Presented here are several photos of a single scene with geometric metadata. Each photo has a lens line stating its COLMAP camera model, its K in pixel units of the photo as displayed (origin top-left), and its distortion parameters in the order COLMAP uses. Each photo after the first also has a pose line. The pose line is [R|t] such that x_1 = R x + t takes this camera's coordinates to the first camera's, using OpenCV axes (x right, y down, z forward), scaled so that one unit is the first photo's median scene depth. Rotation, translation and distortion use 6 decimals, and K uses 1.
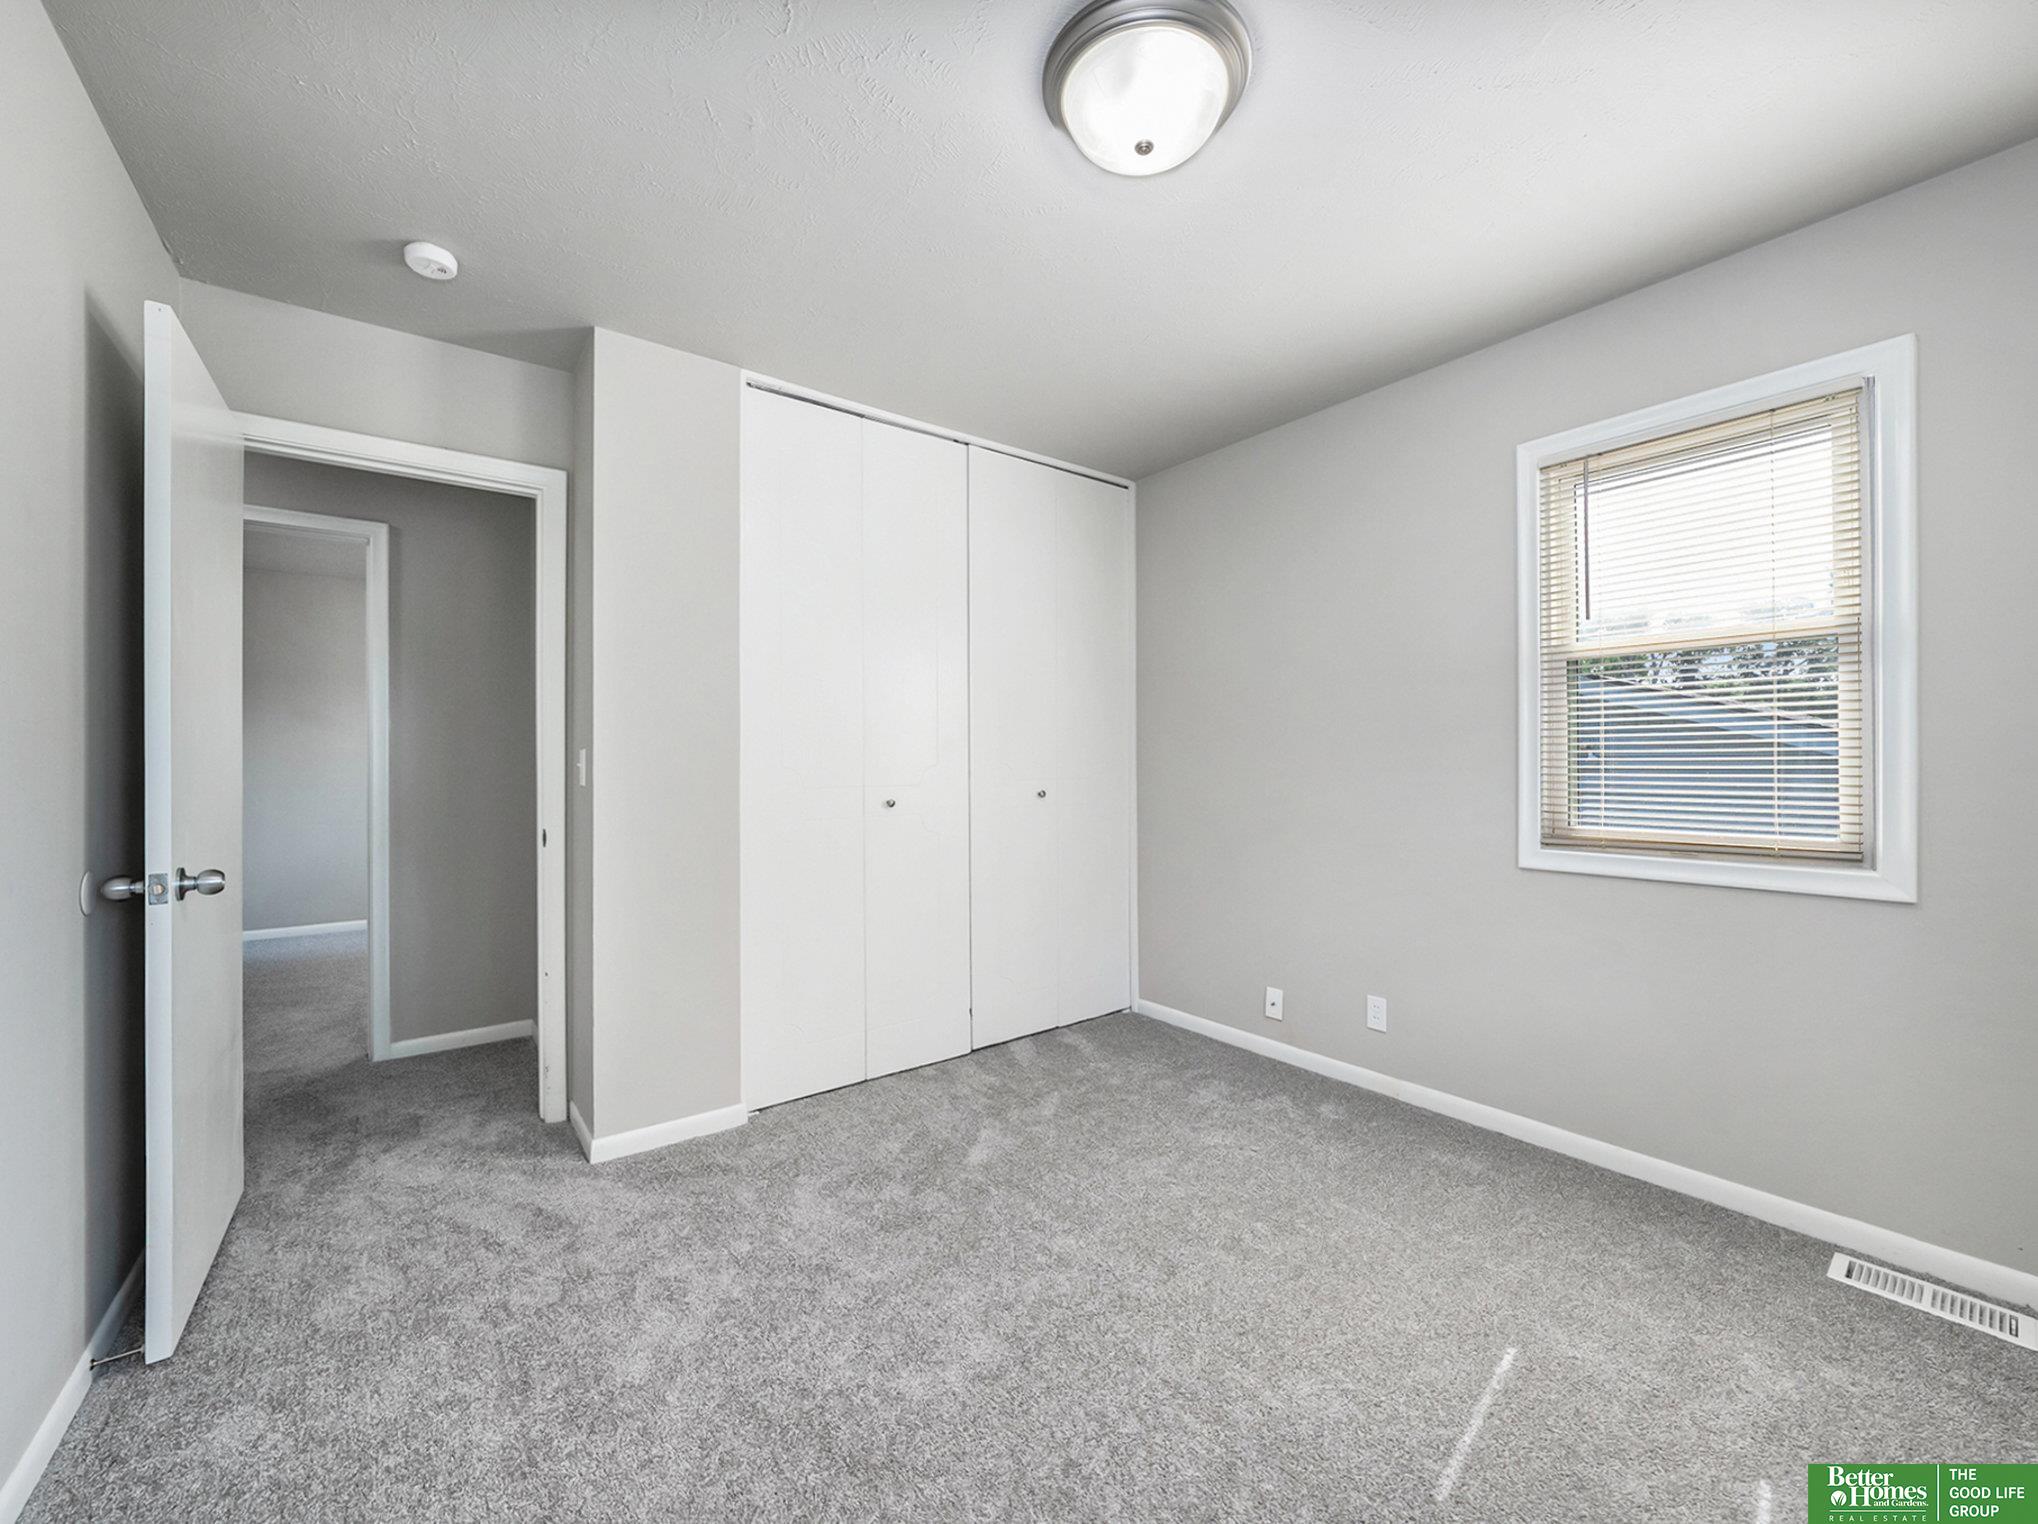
lens RADIAL K [[799.0, 0, 1019.0], [0, 799.0, 762.0], [0, 0, 1]] dist [-0.033893, 0.008303]
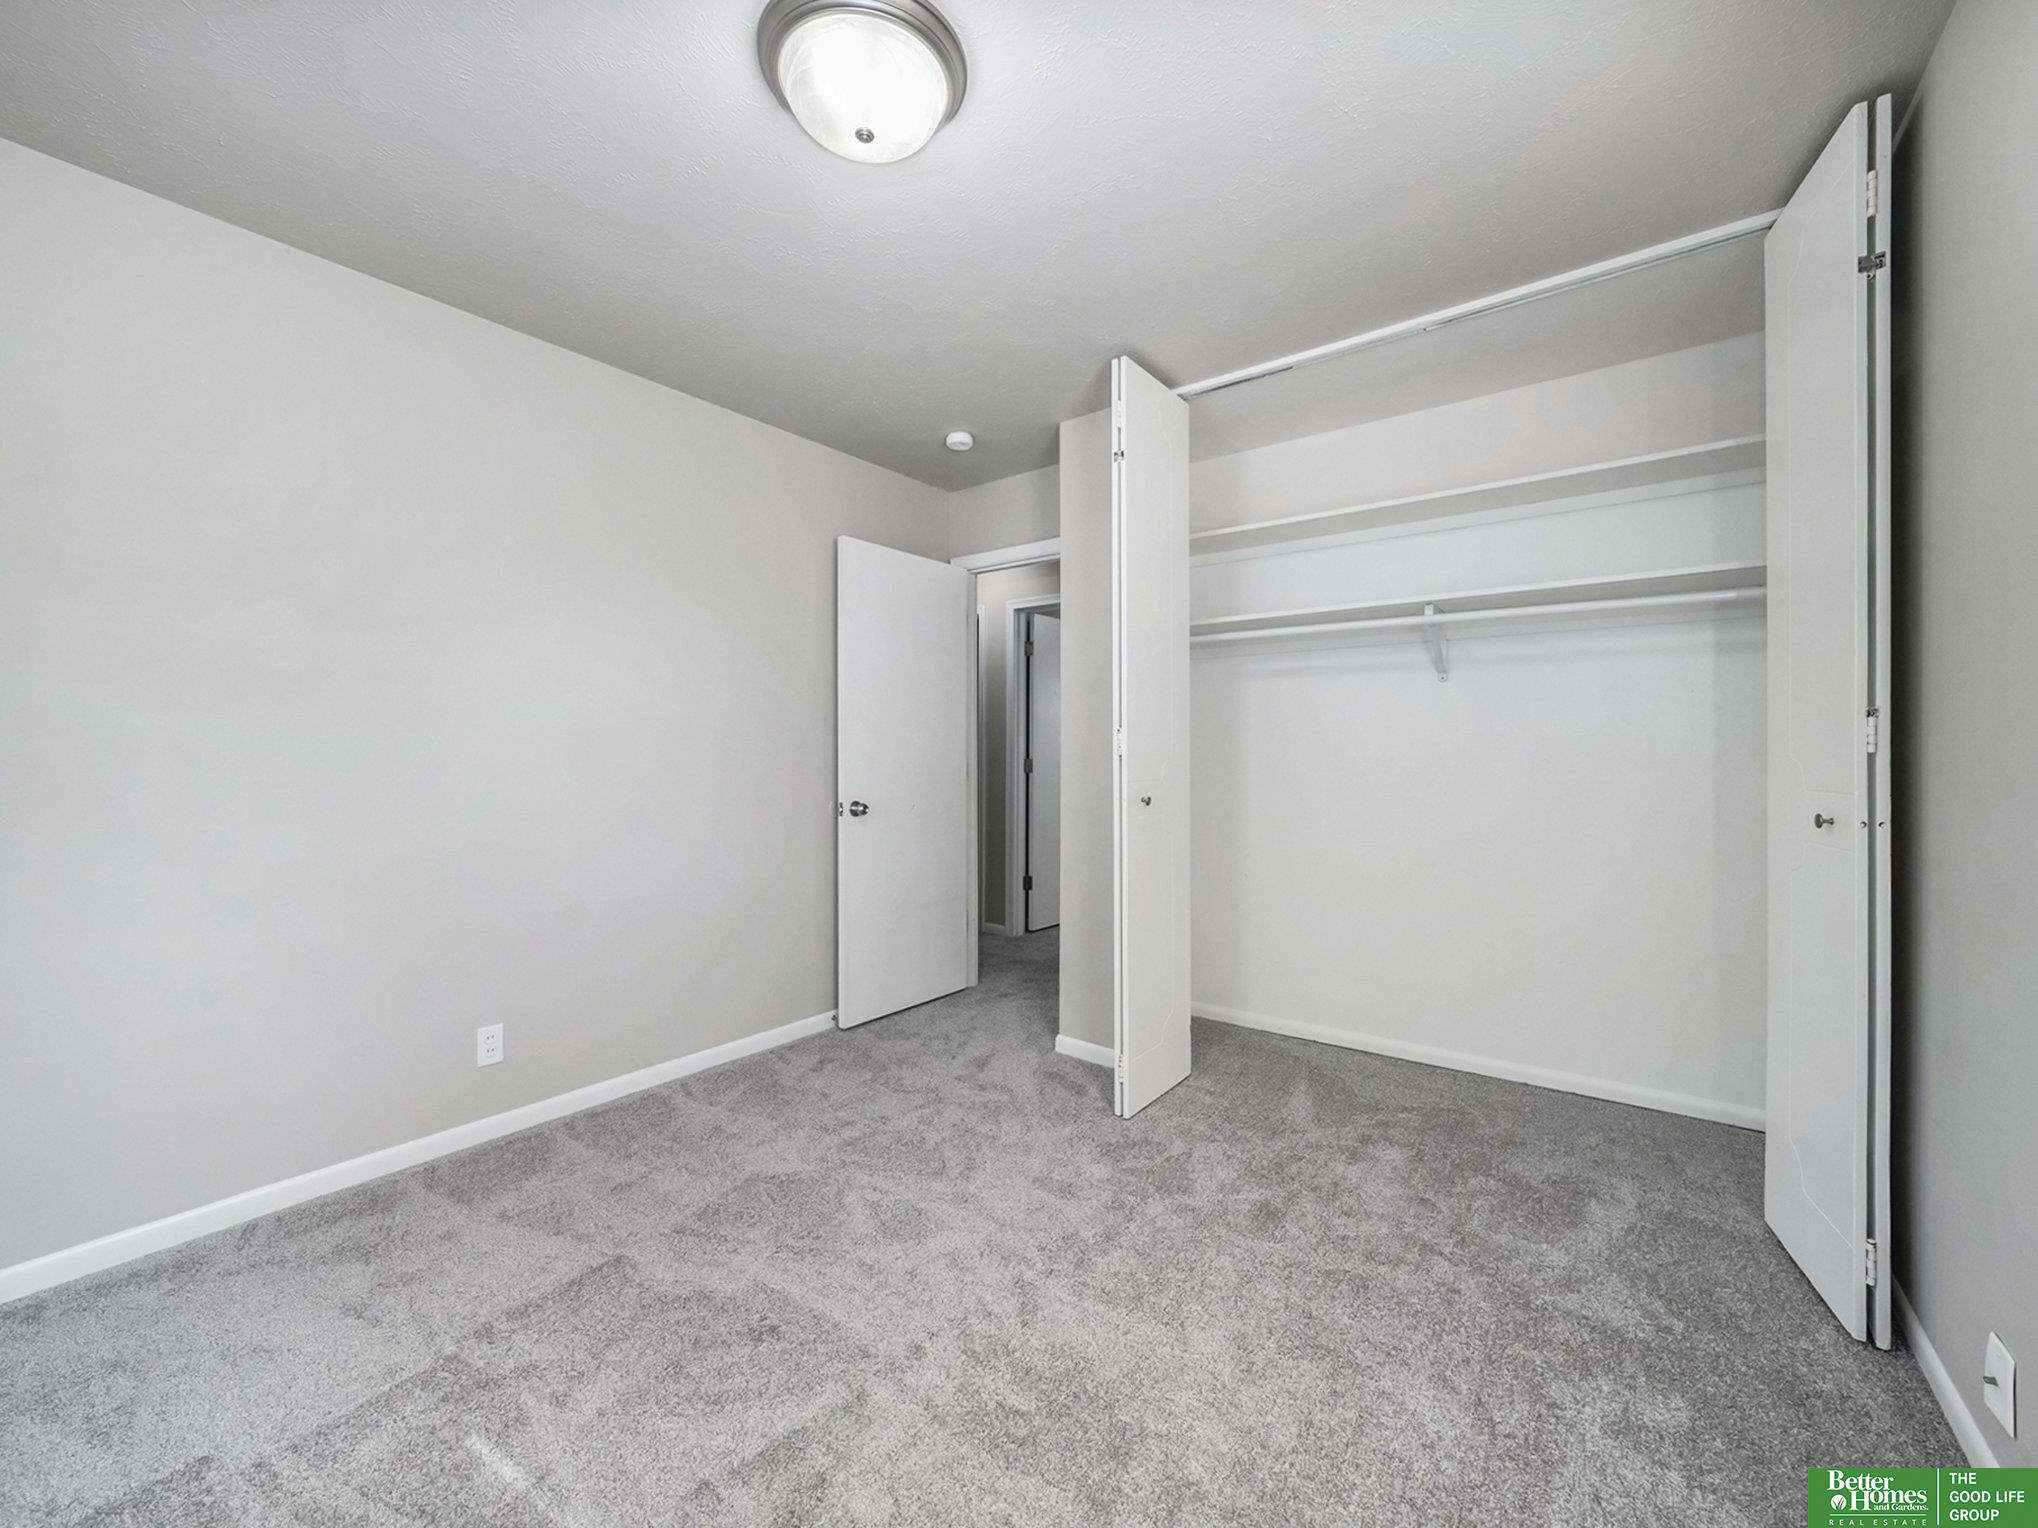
lens RADIAL K [[799.0, 0, 1019.0], [0, 799.0, 764.0], [0, 0, 1]] dist [-0.033893, 0.008303]
pose [[0.257600, 0.020232, -0.966040, 0.869671], [-0.001809, 0.999789, 0.020456, -0.009745], [0.966250, -0.003522, 0.257582, 0.685975]]
